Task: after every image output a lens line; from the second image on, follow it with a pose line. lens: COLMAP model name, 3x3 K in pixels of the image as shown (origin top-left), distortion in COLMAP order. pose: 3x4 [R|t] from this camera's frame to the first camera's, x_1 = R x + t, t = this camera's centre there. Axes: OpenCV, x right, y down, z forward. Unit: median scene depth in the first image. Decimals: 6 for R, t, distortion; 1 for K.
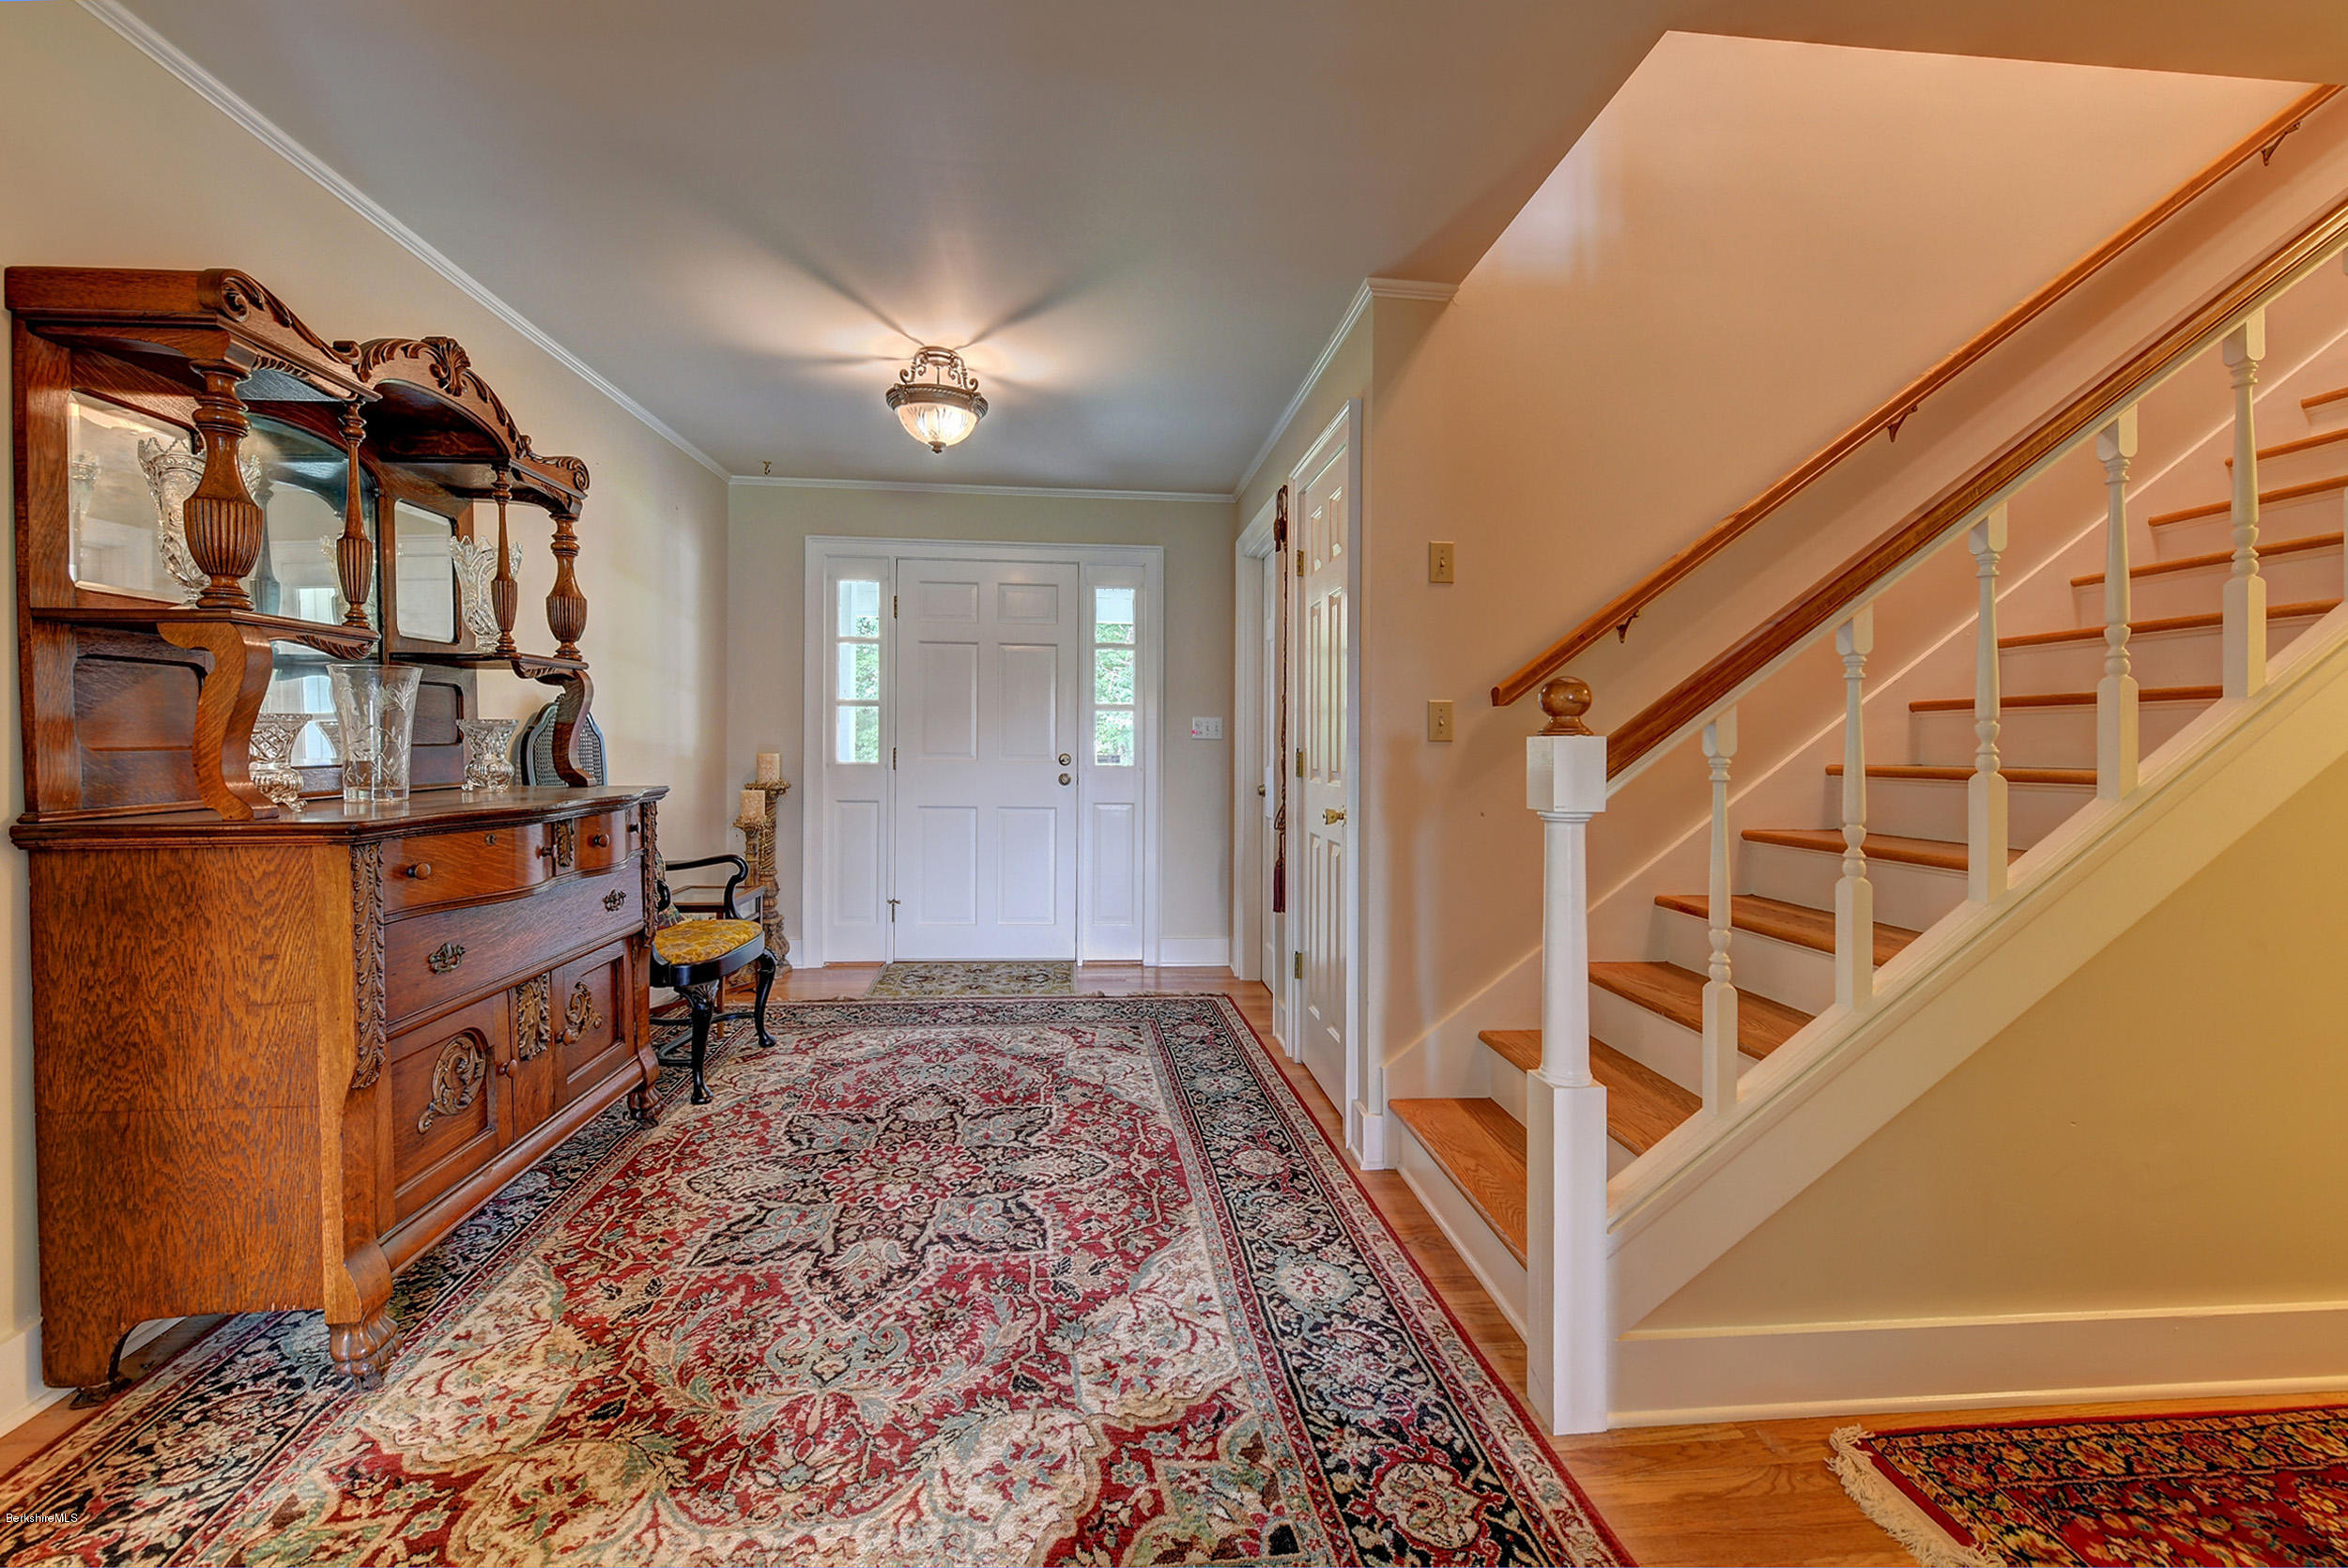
lens RADIAL K [[938.8, 0, 1183.4], [0, 938.8, 745.8], [0, 0, 1]] dist [-0.000539, -0.000438]
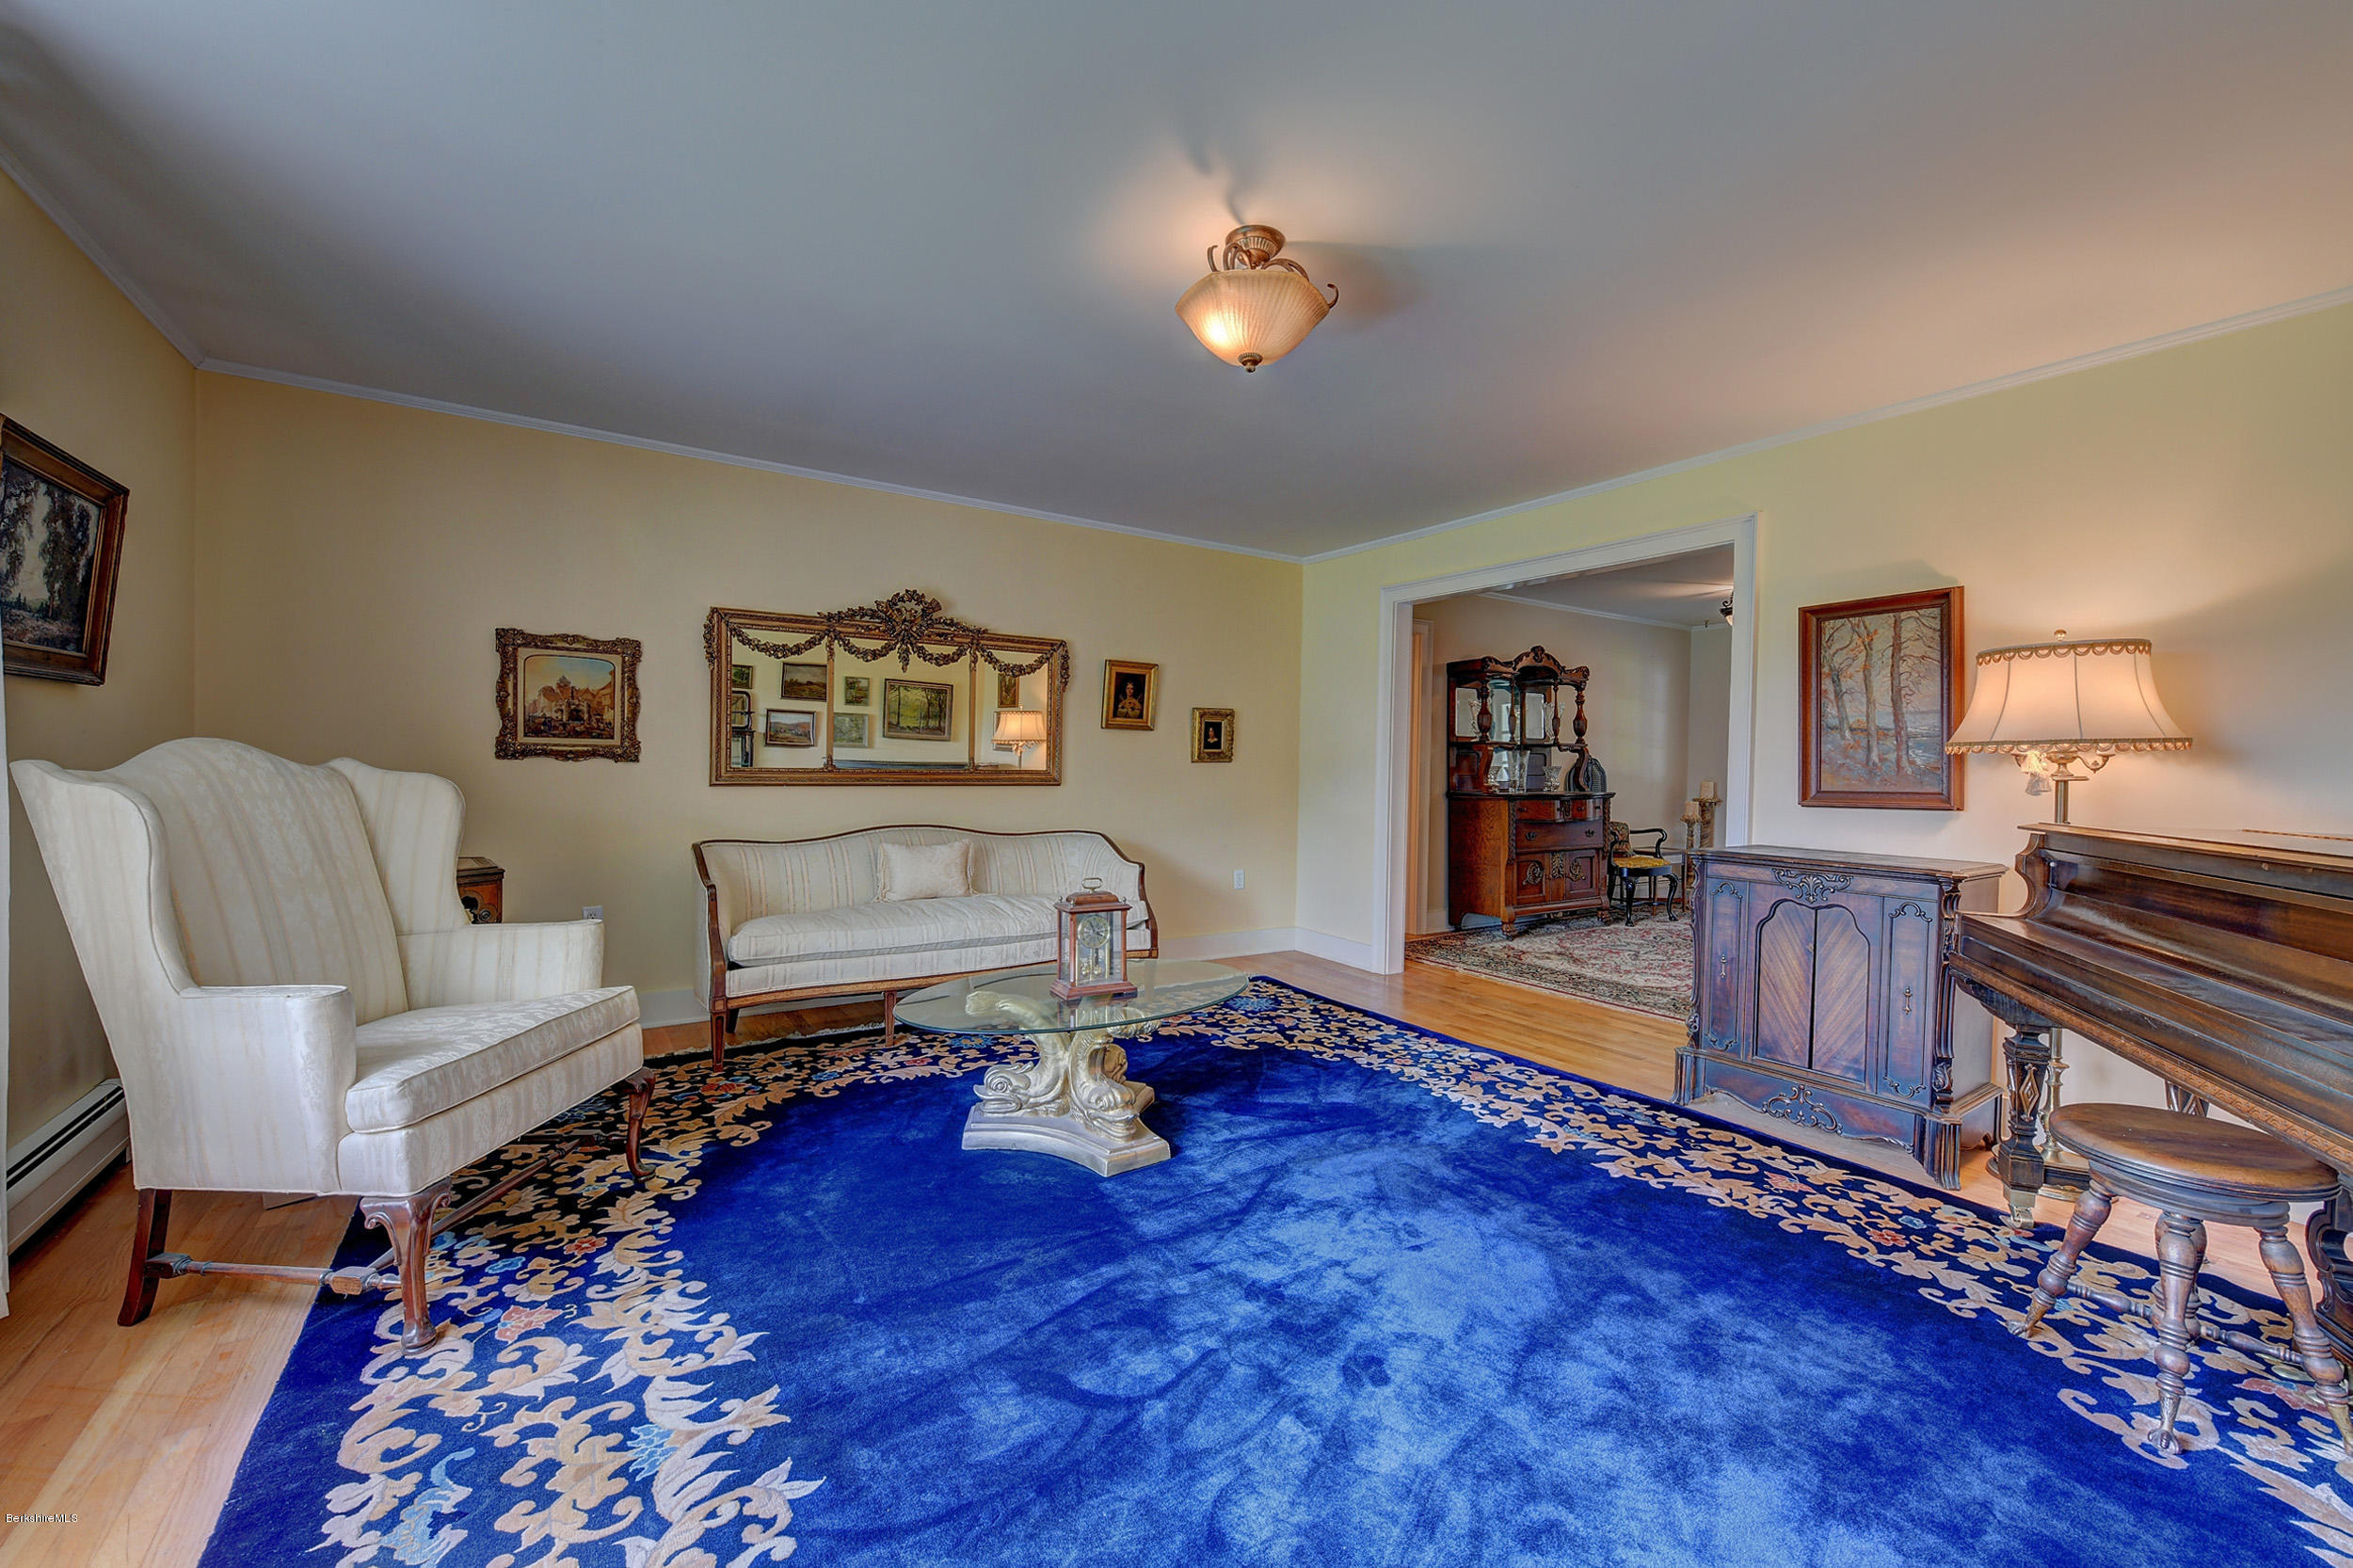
lens RADIAL K [[940.8, 0, 1171.7], [0, 940.8, 774.9], [0, 0, 1]] dist [-0.000539, -0.000438]
pose [[0.444133, 0.005609, -0.895943, 1.500493], [-0.012723, 0.999919, -0.000046, 0.014150], [0.895870, 0.011419, 0.444169, -1.498307]]
